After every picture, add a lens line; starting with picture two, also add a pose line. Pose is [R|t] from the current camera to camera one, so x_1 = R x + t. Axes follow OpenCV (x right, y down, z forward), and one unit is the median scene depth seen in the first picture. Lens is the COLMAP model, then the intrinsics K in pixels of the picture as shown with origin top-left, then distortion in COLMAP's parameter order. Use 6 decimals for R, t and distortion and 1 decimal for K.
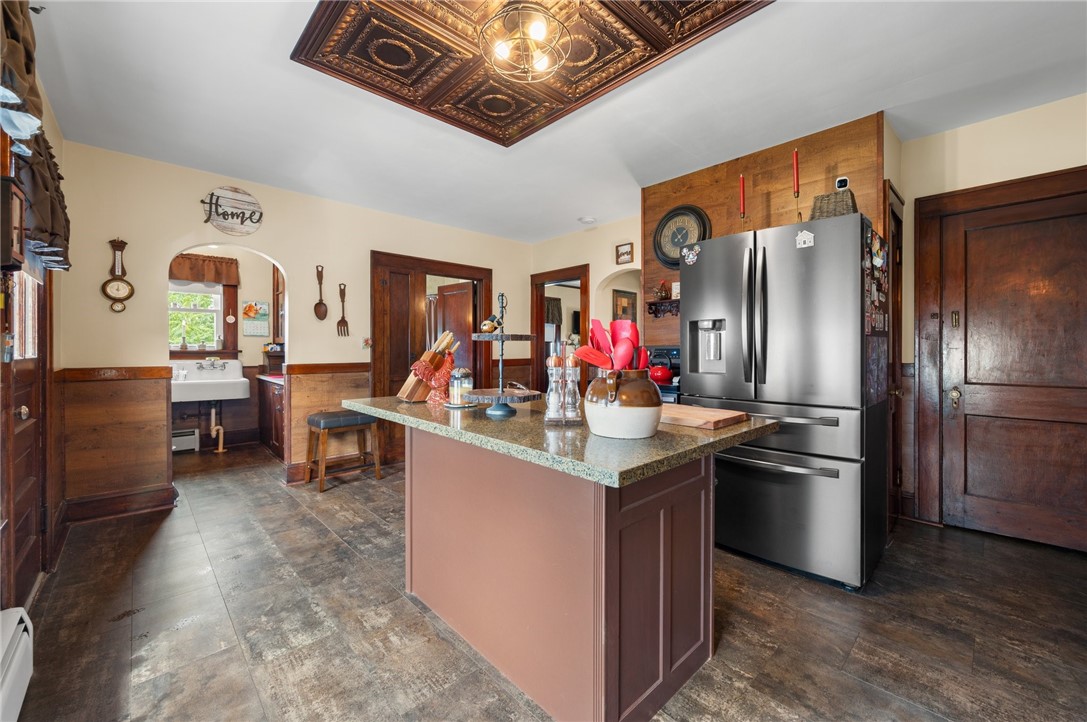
lens RADIAL K [[433.0, 0, 541.1], [0, 433.0, 353.0], [0, 0, 1]] dist [-0.000731, -0.000281]
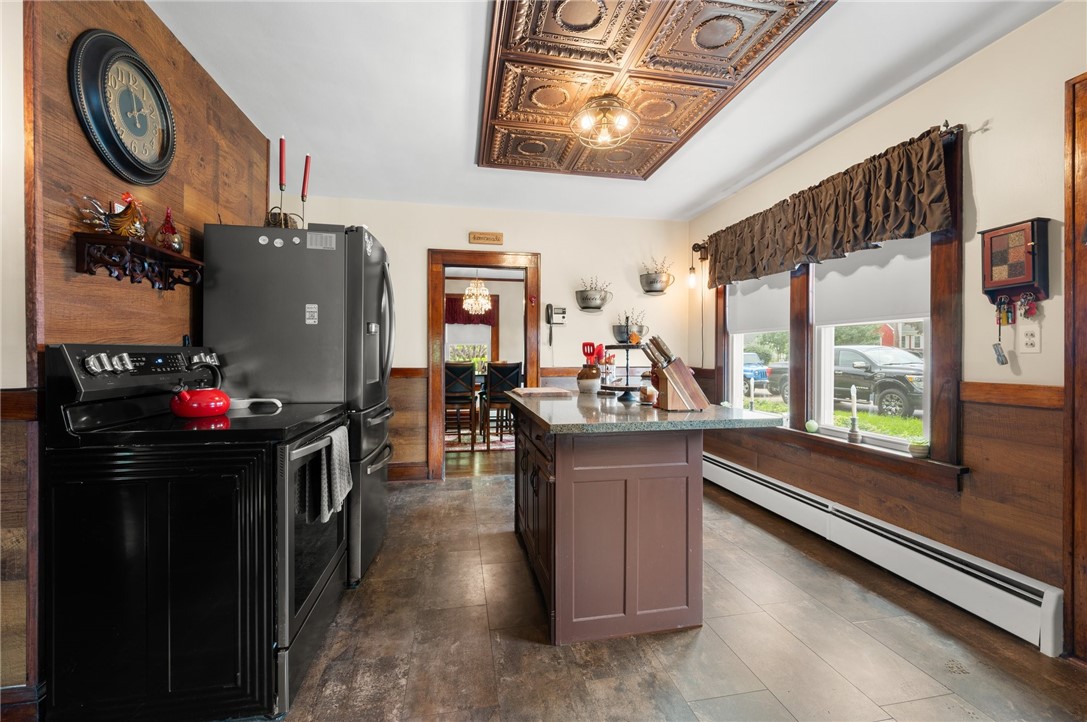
lens RADIAL K [[456.5, 0, 548.9], [0, 456.5, 358.3], [0, 0, 1]] dist [0.000010, 0.000227]
pose [[-0.854655, -0.002964, 0.519187, -0.528111], [0.003527, 0.999927, 0.011514, -0.013634], [-0.519184, 0.011672, -0.854583, 1.972738]]
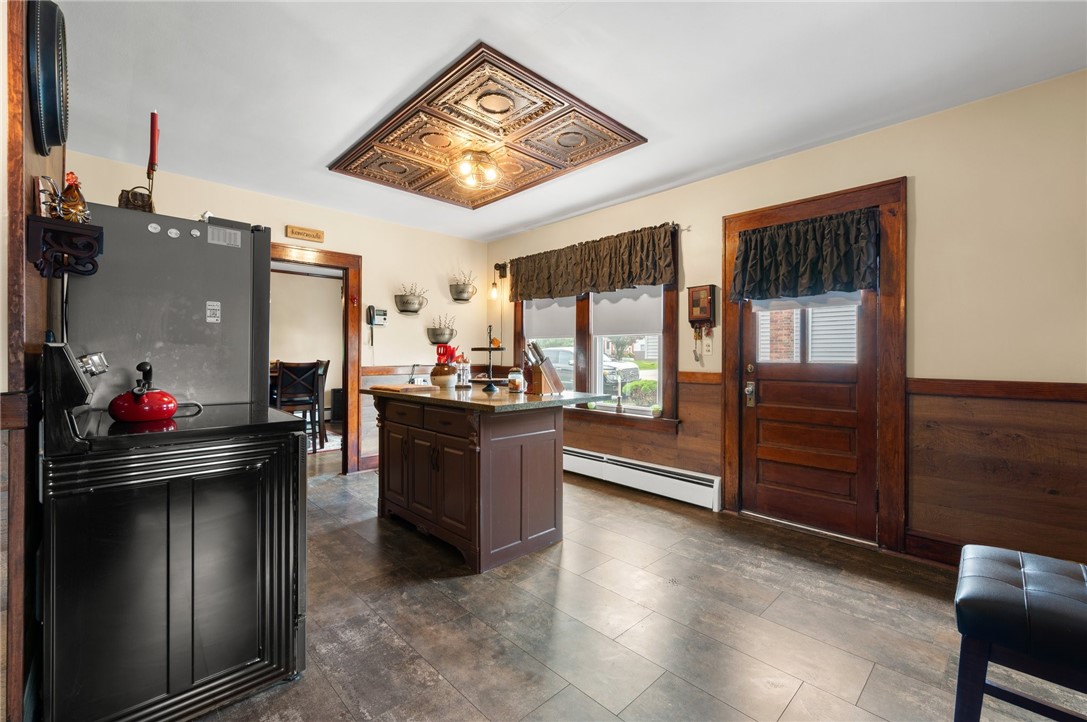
lens RADIAL K [[456.5, 0, 547.9], [0, 456.5, 359.0], [0, 0, 1]] dist [0.000010, 0.000227]
pose [[-0.999458, -0.003401, -0.032745, -0.217520], [-0.003892, 0.999880, 0.014963, -0.019558], [0.032691, 0.015082, -0.999352, 2.390225]]
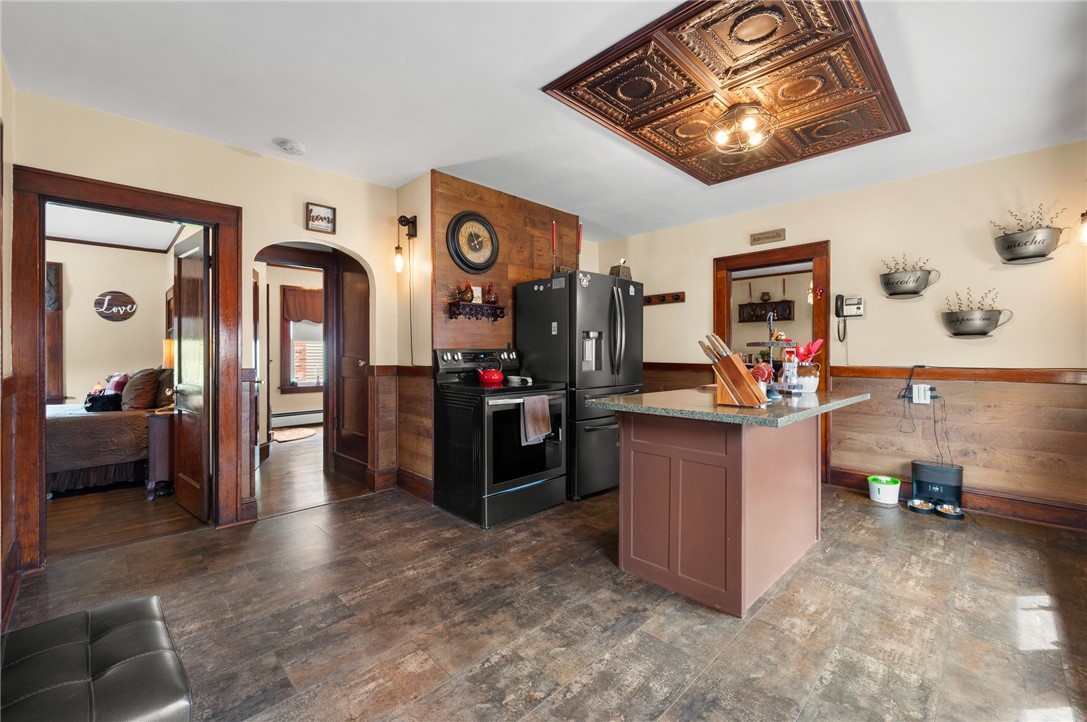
lens RADIAL K [[456.5, 0, 547.8], [0, 456.5, 355.1], [0, 0, 1]] dist [0.000010, 0.000227]
pose [[-0.038128, -0.003176, 0.999268, -1.256322], [0.008419, 0.999958, 0.003499, -0.009059], [-0.999237, 0.008546, -0.038100, 1.446308]]
